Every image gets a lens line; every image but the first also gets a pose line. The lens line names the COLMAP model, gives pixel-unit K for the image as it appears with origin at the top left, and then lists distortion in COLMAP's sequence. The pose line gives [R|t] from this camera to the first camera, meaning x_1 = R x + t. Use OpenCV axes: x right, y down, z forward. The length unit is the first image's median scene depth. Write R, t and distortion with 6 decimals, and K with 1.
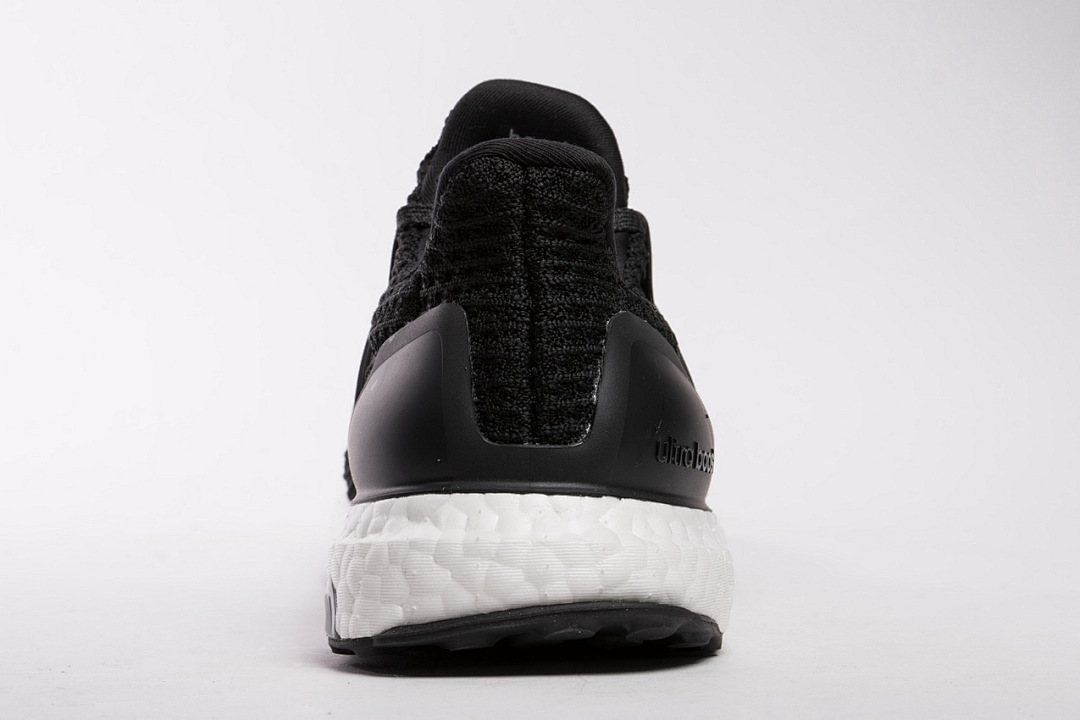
lens RADIAL K [[2282.8, 0, 540.0], [0, 2282.8, 360.0], [0, 0, 1]] dist [-0.174997, -0.109566]
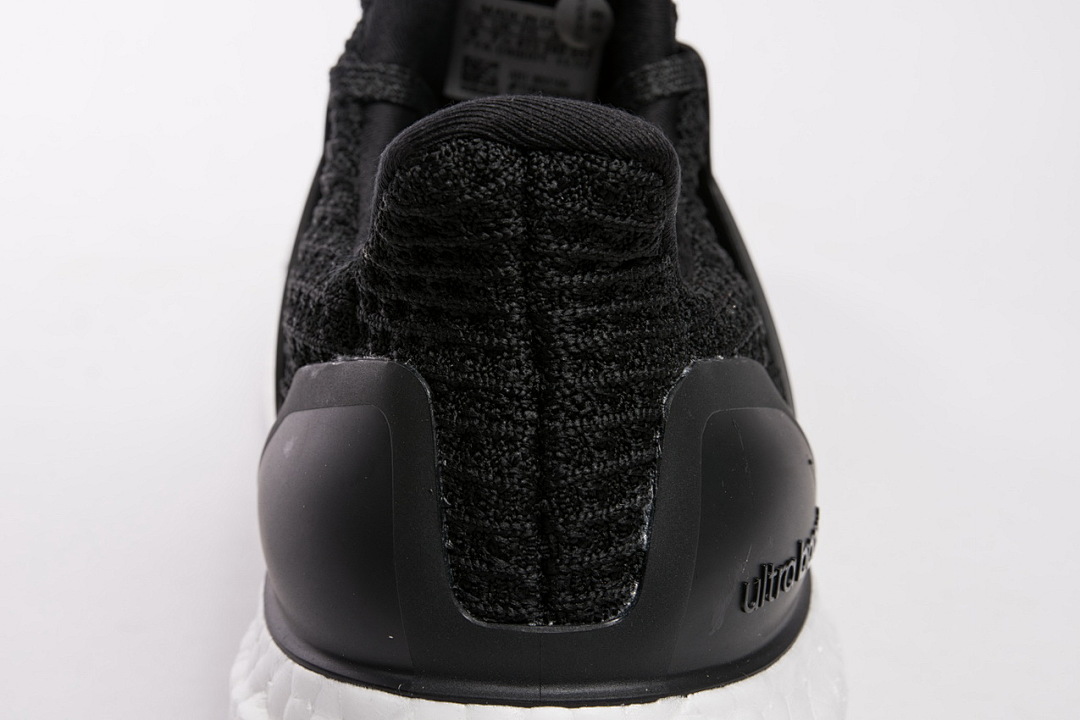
lens RADIAL K [[2282.8, 0, 540.0], [0, 2282.8, 360.0], [0, 0, 1]] dist [-0.174997, -0.109566]
pose [[0.999944, -0.010435, 0.001896, -0.004464], [0.009665, 0.970160, 0.242273, -0.175447], [-0.004368, -0.242241, 0.970206, 0.420979]]
